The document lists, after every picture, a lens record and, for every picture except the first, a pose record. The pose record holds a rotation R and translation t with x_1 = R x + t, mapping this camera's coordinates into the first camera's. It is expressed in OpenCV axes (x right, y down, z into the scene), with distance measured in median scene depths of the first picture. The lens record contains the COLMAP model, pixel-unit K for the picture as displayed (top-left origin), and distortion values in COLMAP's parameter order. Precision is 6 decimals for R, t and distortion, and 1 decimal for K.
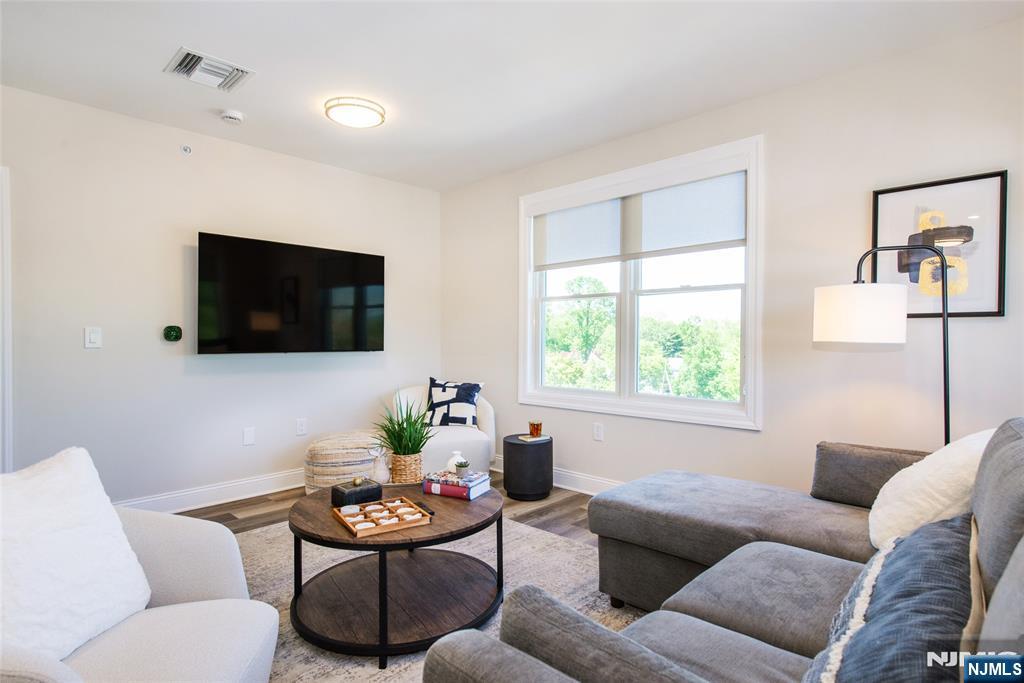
lens RADIAL K [[545.1, 0, 511.9], [0, 545.1, 343.6], [0, 0, 1]] dist [0.026433, -0.008887]
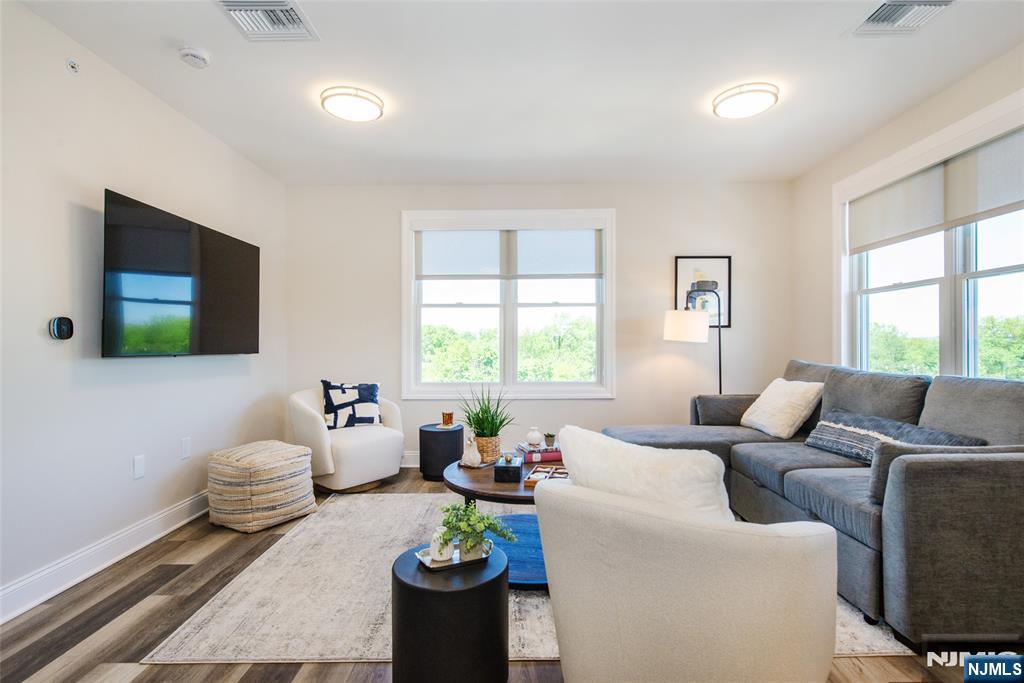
lens RADIAL K [[504.0, 0, 514.1], [0, 504.0, 351.0], [0, 0, 1]] dist [0.014485, 0.000973]
pose [[0.720897, -0.009360, 0.692979, -0.601373], [0.011234, 0.999935, 0.001820, 0.014212], [-0.692951, 0.006473, 0.720955, 0.134694]]
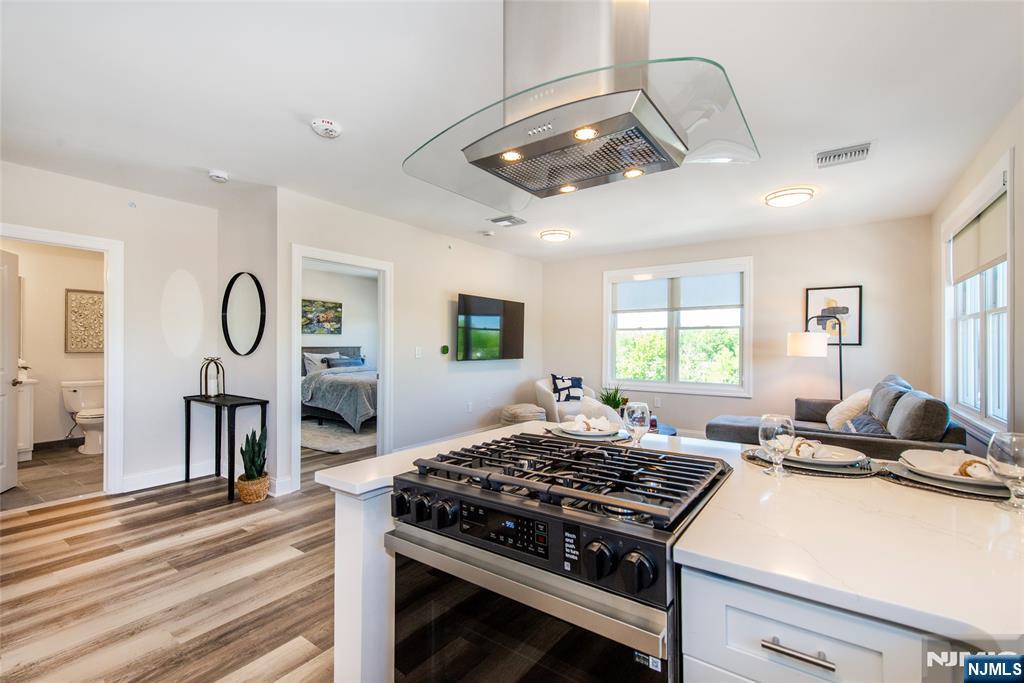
lens RADIAL K [[446.9, 0, 505.7], [0, 446.9, 344.8], [0, 0, 1]] dist [0.001703, 0.000429]
pose [[0.989762, 0.004220, 0.142665, -0.578210], [-0.002640, 0.999933, -0.011260, -0.016718], [-0.142703, 0.010768, 0.989707, -0.444585]]
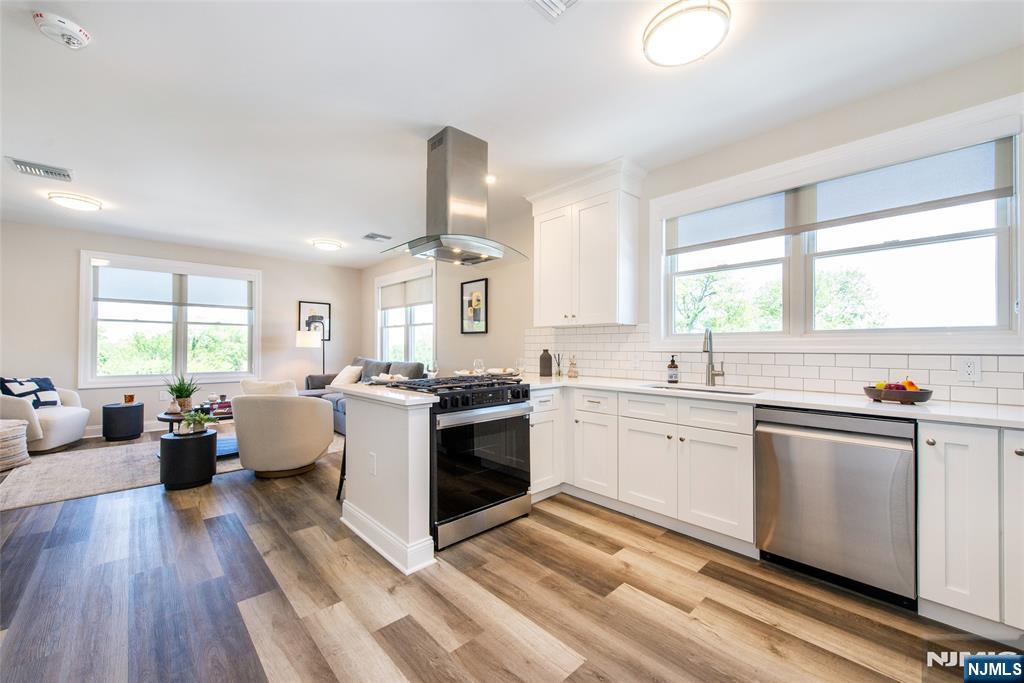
lens RADIAL K [[400.4, 0, 510.2], [0, 400.4, 345.7], [0, 0, 1]] dist [0.007548, -0.001144]
pose [[0.047591, 0.006435, 0.998846, -1.174891], [0.006761, 0.999954, -0.006764, 0.008175], [-0.998844, 0.007075, 0.047546, -0.254716]]
